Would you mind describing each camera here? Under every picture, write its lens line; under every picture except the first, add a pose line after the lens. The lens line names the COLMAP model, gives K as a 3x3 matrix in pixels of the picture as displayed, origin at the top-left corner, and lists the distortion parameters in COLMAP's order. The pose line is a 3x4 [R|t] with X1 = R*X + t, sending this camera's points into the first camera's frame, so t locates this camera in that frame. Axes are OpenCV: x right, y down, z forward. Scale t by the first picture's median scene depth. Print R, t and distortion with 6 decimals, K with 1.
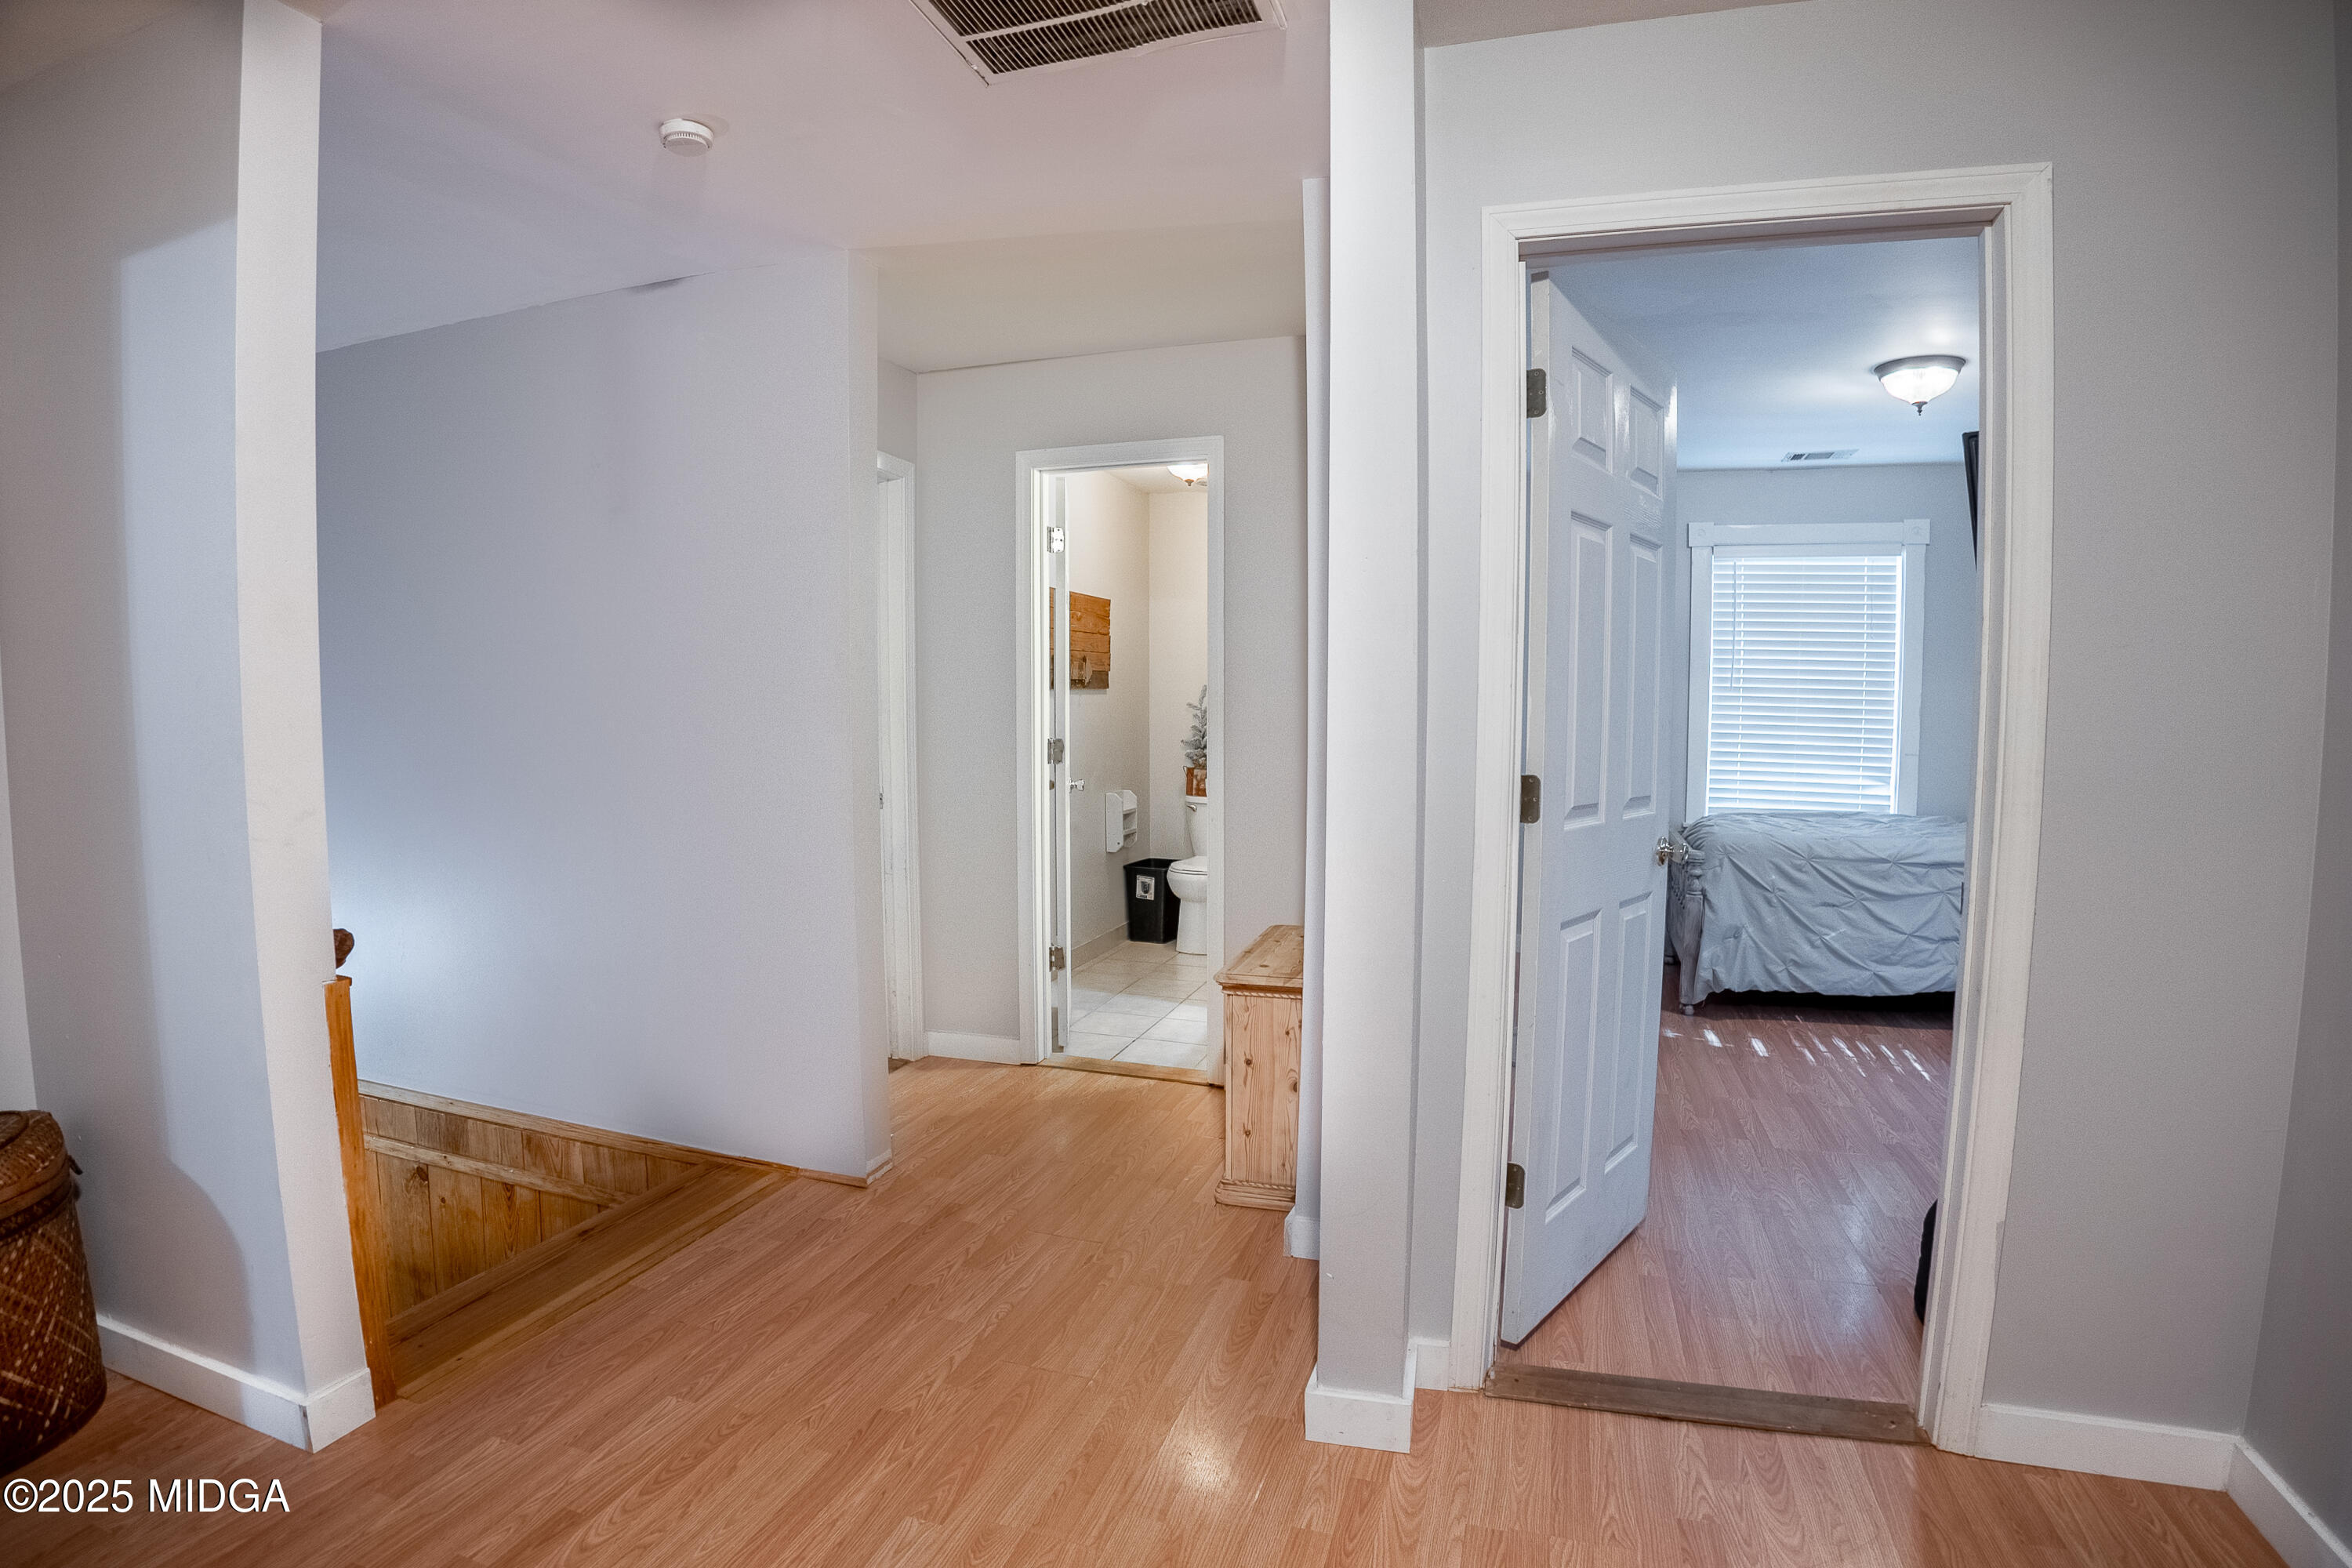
lens RADIAL K [[1154.3, 0, 1168.9], [0, 1154.3, 776.2], [0, 0, 1]] dist [-0.106790, 0.019805]
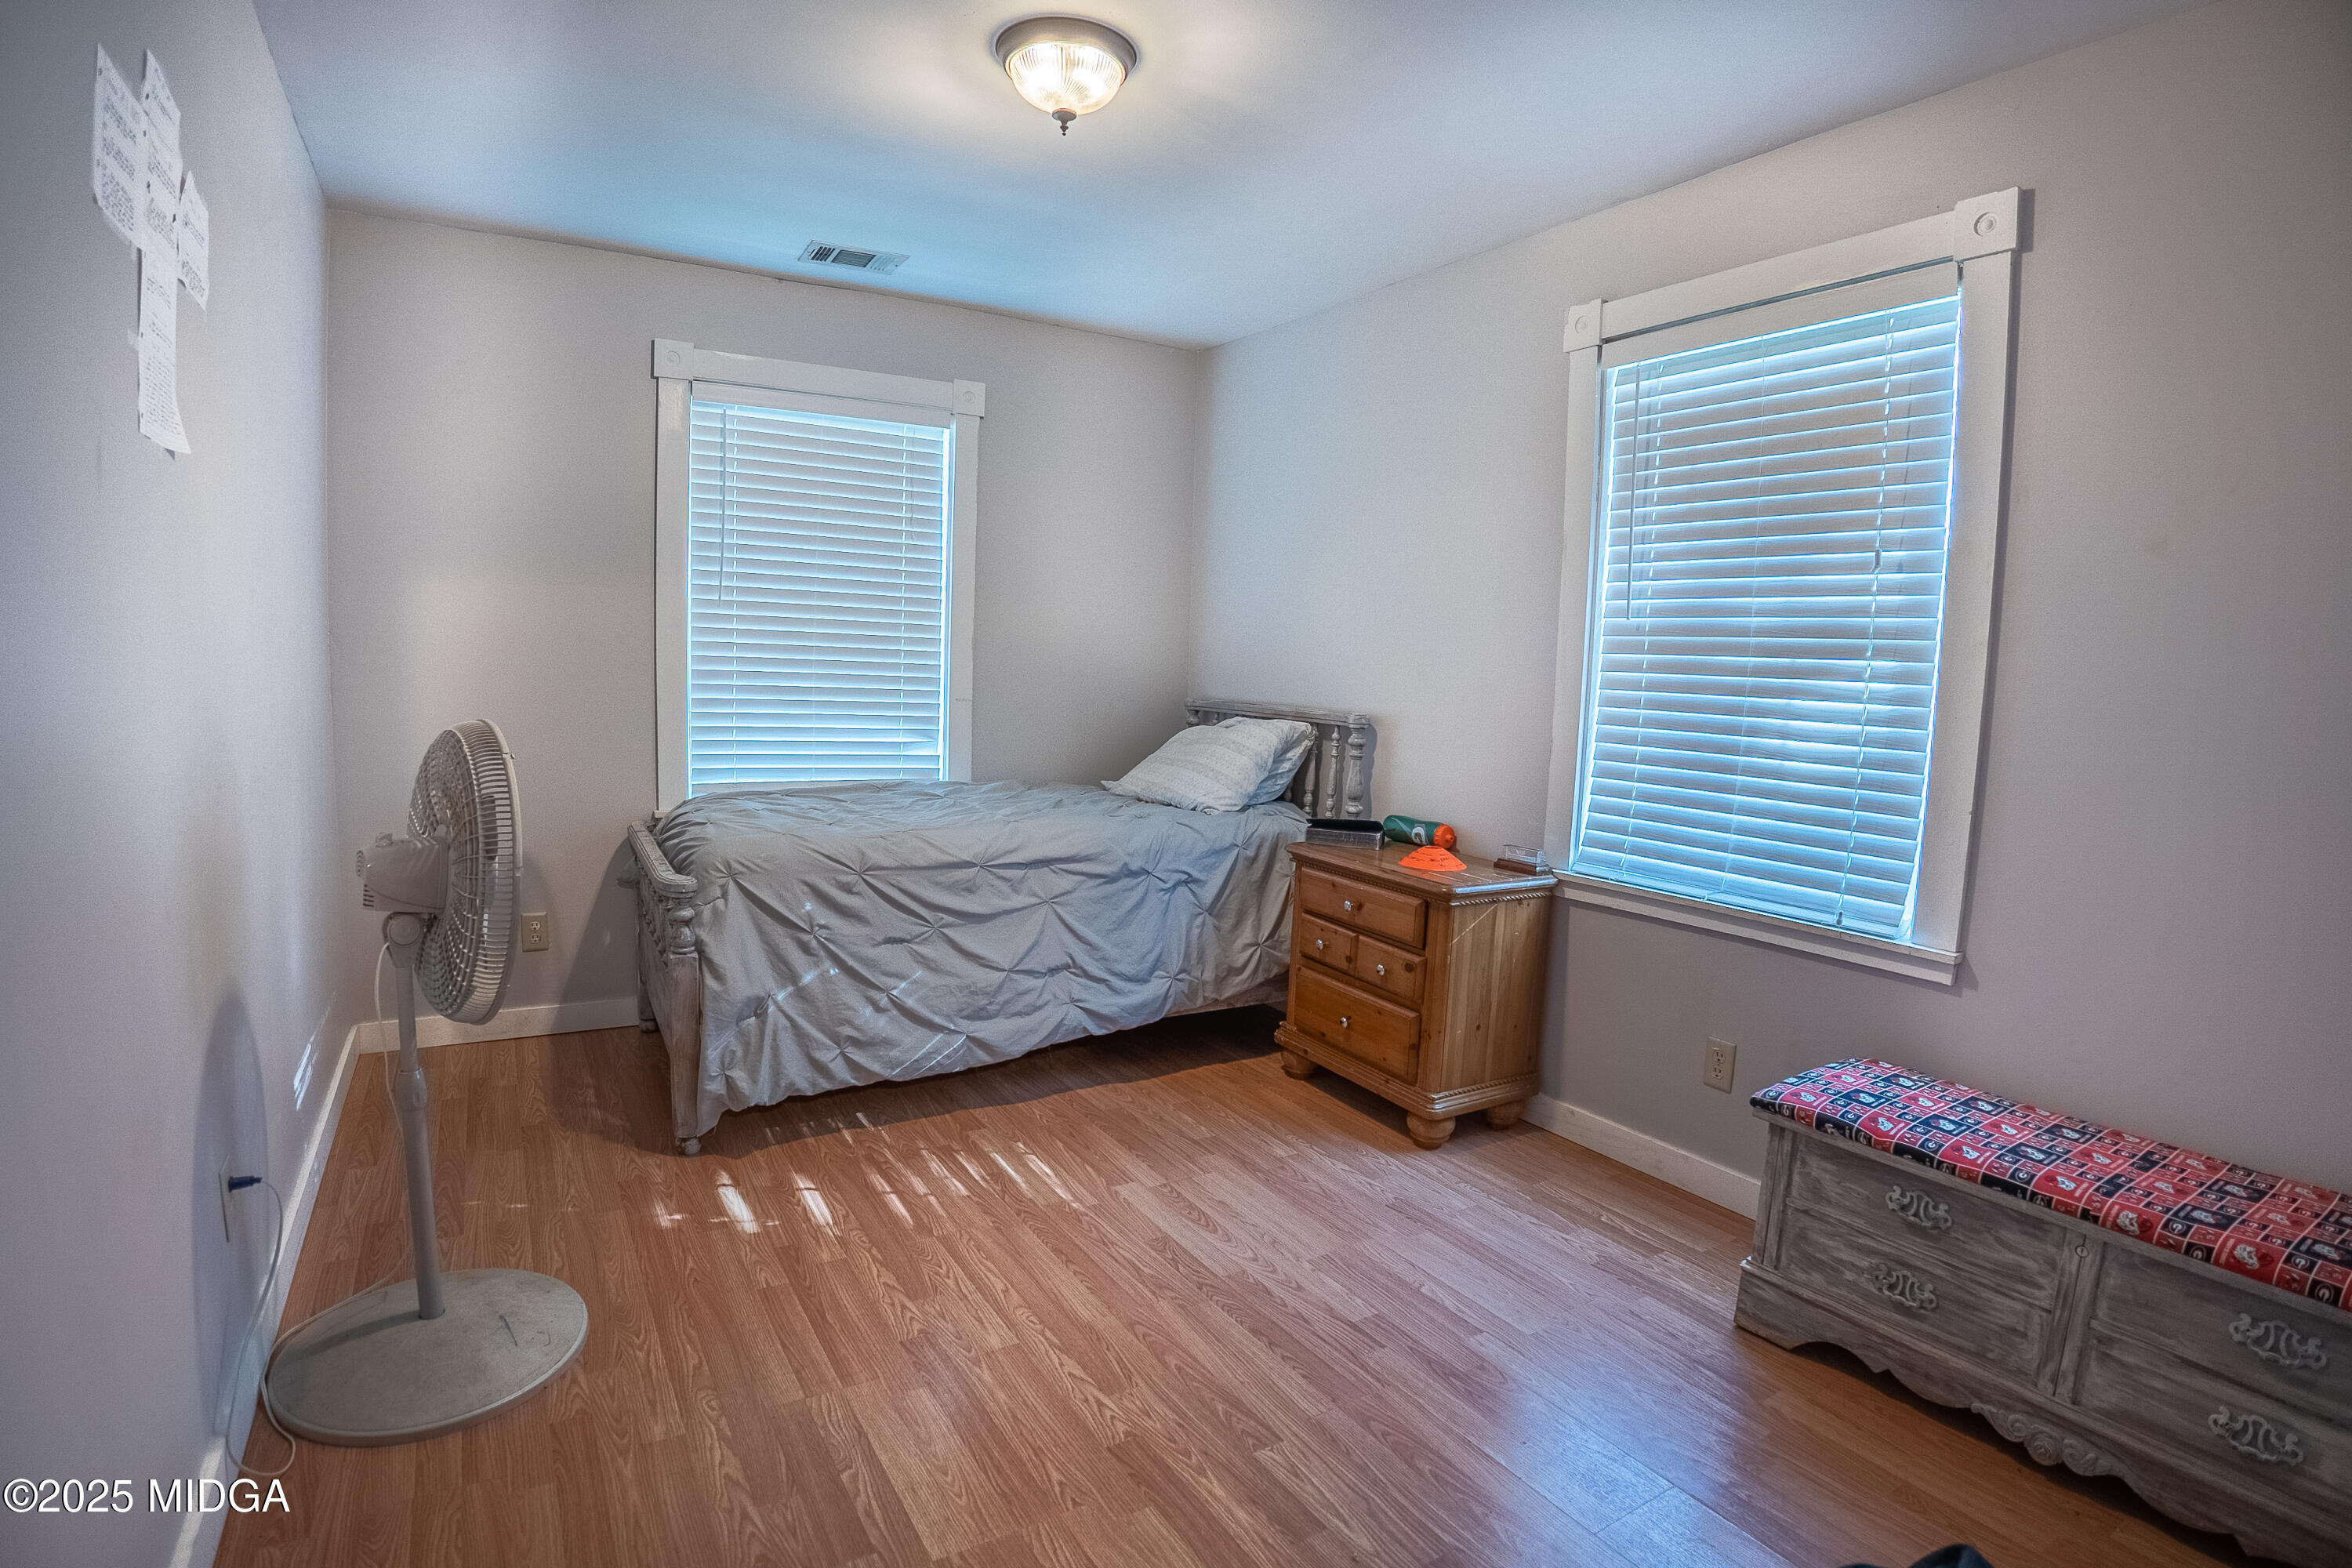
lens RADIAL K [[1154.3, 0, 1168.9], [0, 1154.3, 776.2], [0, 0, 1]] dist [-0.106790, 0.019805]
pose [[0.655342, -0.065913, 0.752451, 0.201298], [0.023654, 0.997488, 0.066776, -0.019091], [-0.754962, -0.025963, 0.655254, 0.440019]]
